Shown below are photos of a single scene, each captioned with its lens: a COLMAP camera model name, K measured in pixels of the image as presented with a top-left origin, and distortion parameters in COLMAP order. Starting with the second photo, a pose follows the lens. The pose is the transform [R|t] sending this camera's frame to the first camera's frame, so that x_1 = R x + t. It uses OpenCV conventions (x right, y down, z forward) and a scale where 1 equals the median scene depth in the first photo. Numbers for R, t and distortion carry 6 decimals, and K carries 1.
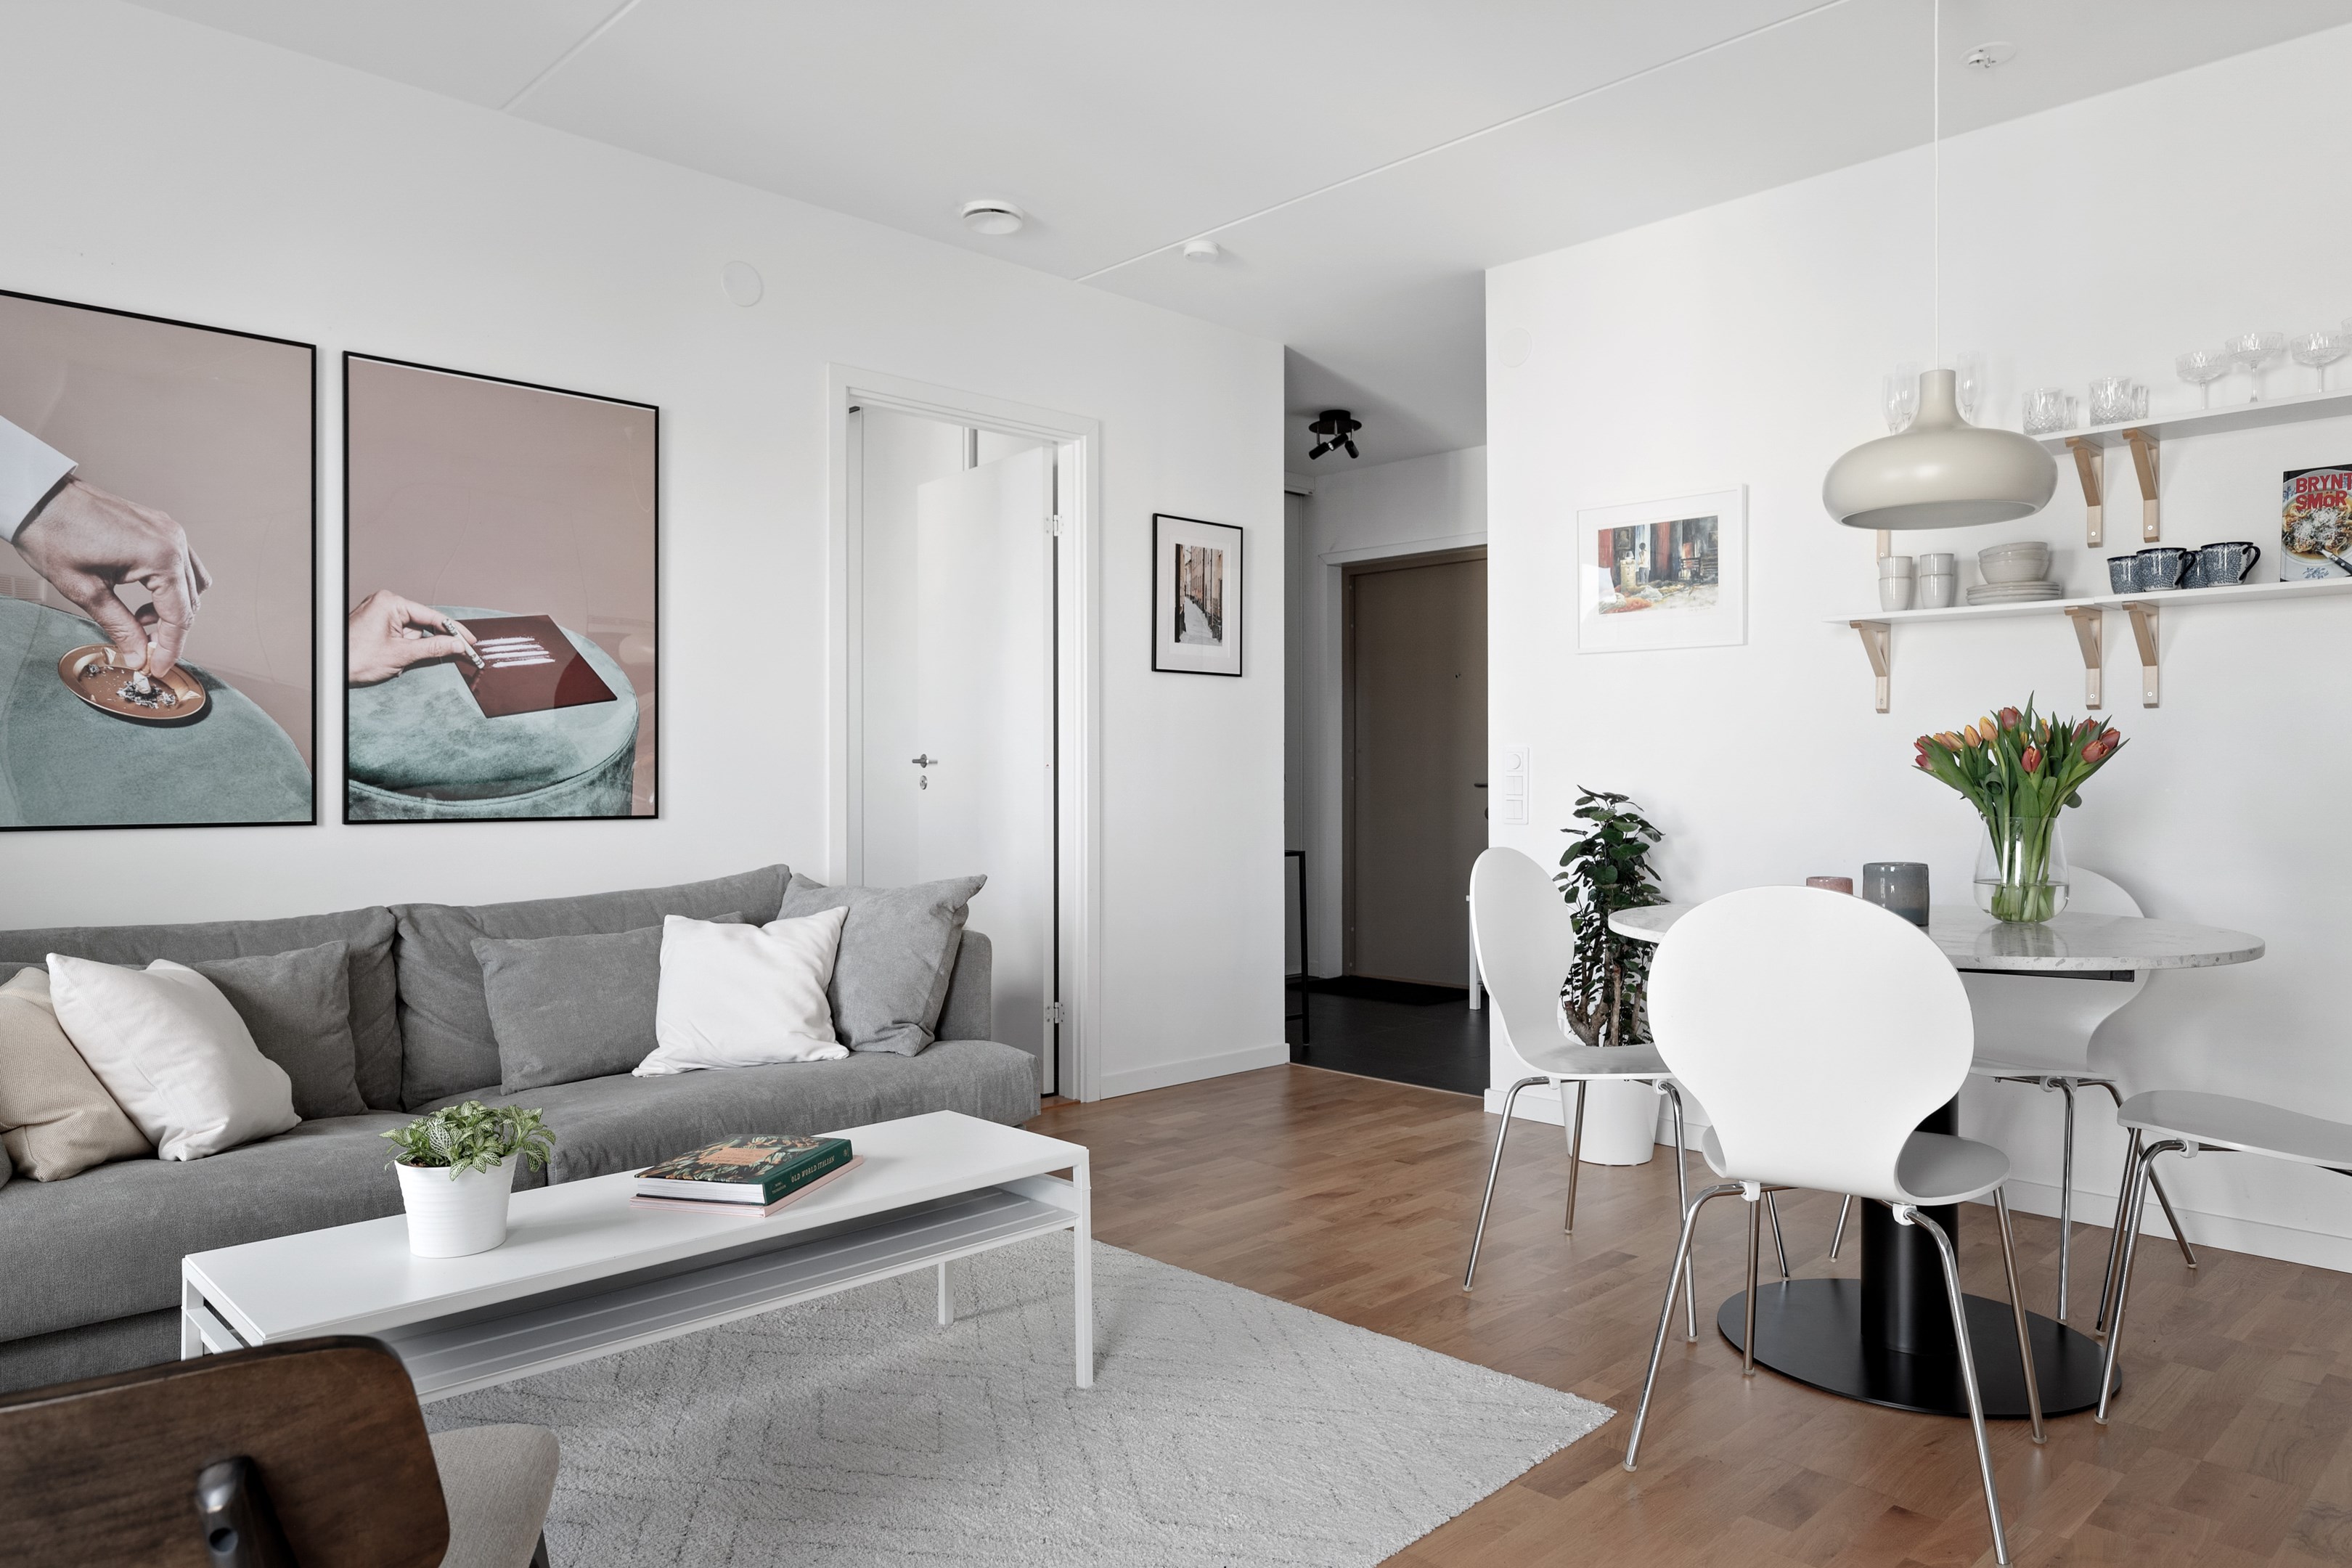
lens RADIAL K [[1499.4, 0, 1161.7], [0, 1499.4, 790.9], [0, 0, 1]] dist [0.000415, -0.000789]
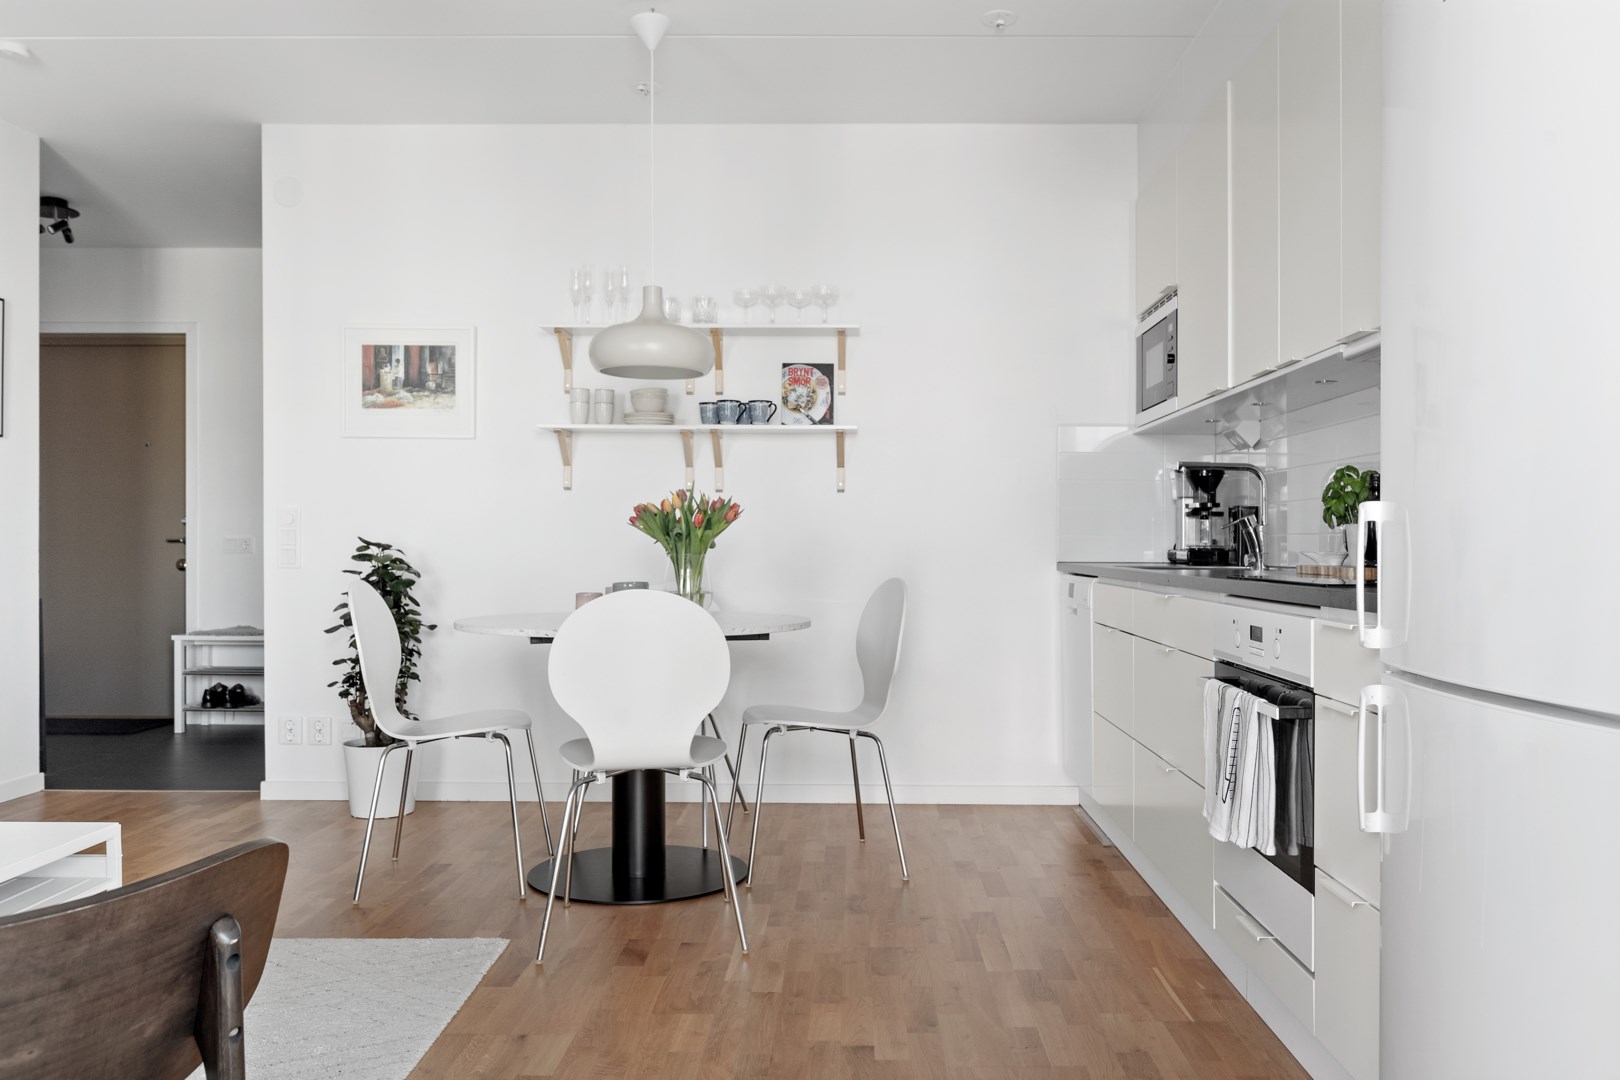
lens RADIAL K [[1296.9, 0, 810.0], [0, 1296.9, 540.0], [0, 0, 1]] dist [0.011653, 0.003168]
pose [[0.711463, 0.004936, 0.702706, -0.292142], [0.002013, 0.999957, -0.009062, 0.012266], [-0.702720, 0.007861, 0.711423, -0.116774]]
